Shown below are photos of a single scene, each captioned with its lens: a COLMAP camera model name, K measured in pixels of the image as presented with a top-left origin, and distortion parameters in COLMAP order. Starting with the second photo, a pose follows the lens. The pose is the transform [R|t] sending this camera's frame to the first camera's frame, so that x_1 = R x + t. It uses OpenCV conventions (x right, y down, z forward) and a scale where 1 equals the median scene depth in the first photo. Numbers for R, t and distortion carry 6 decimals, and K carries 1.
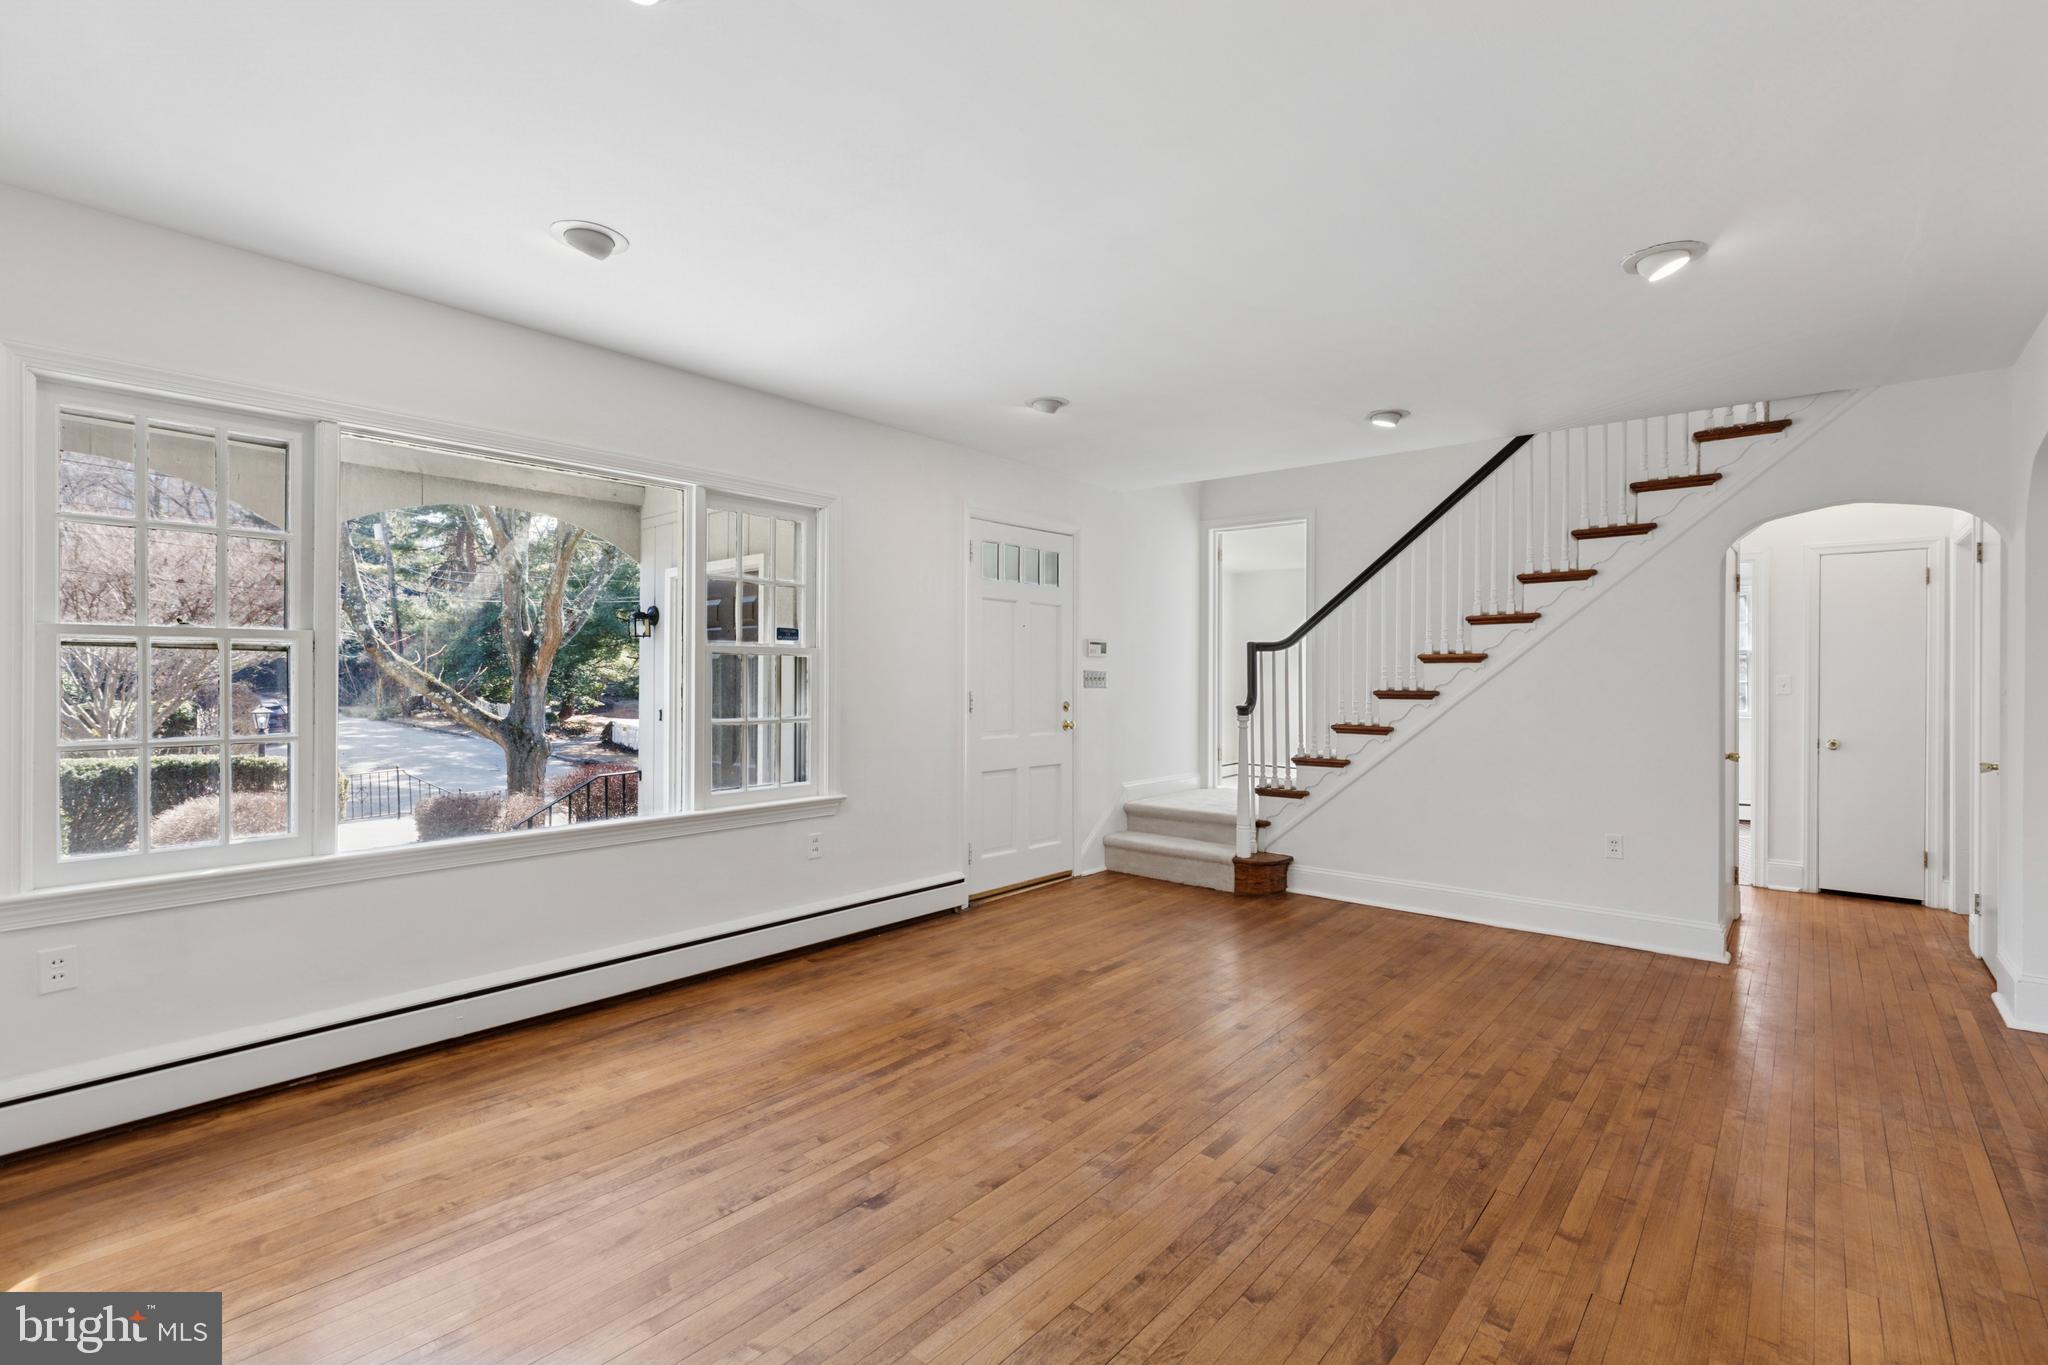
lens RADIAL K [[949.5, 0, 1025.0], [0, 949.5, 673.7], [0, 0, 1]] dist [0.002539, -0.000127]
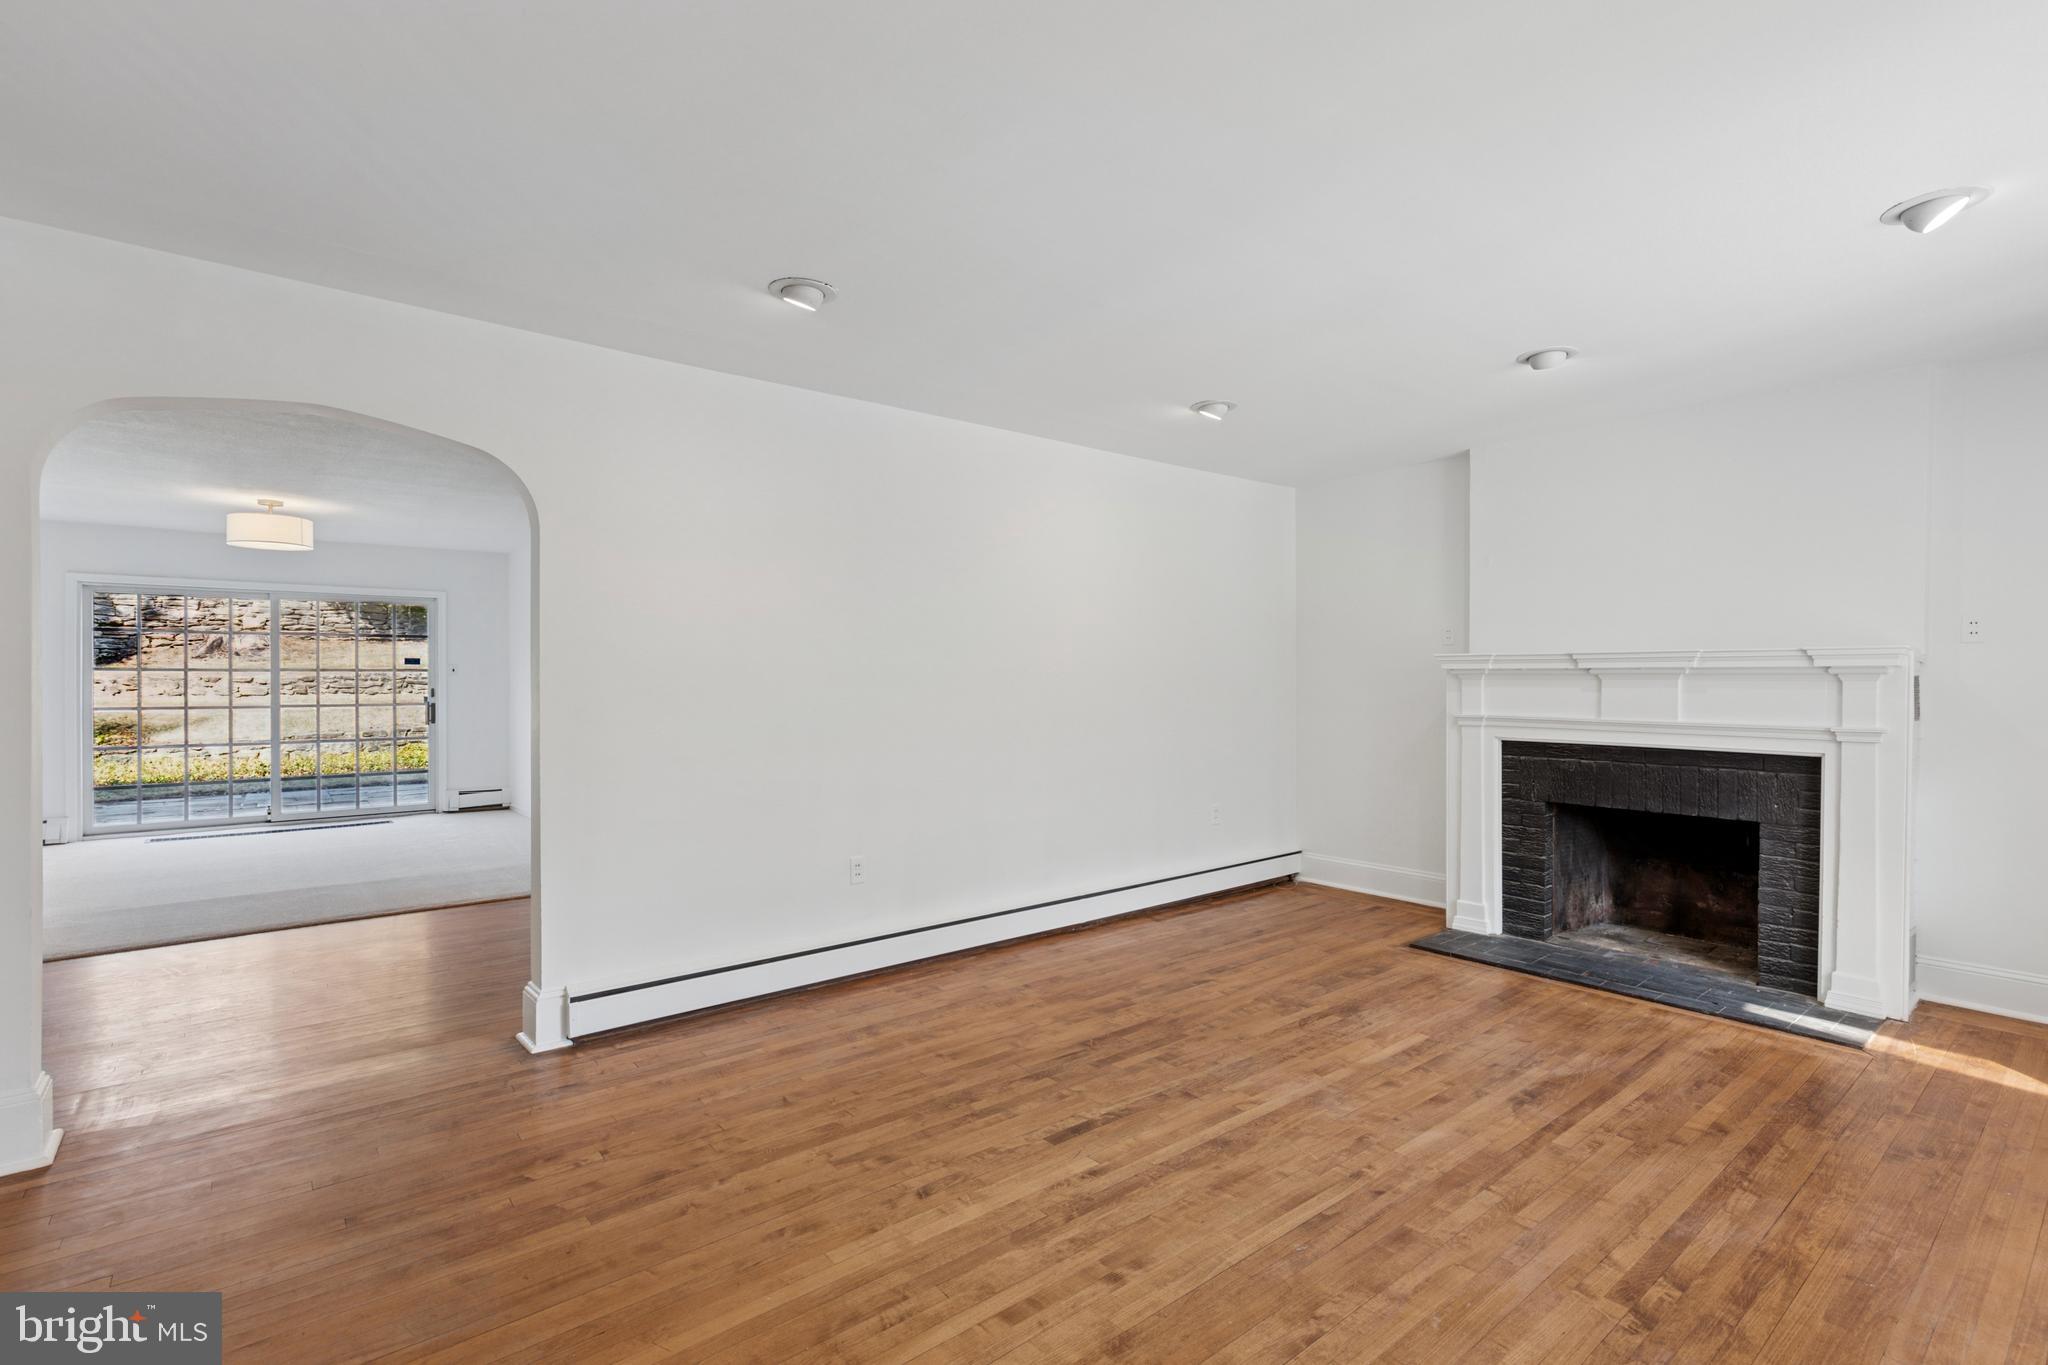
lens RADIAL K [[949.5, 0, 1022.8], [0, 949.5, 682.3], [0, 0, 1]] dist [0.002539, -0.000127]
pose [[-0.982426, -0.005303, 0.186577, 0.197741], [-0.004122, 0.999969, 0.006715, -0.003339], [-0.186607, 0.005828, -0.982417, 1.794387]]
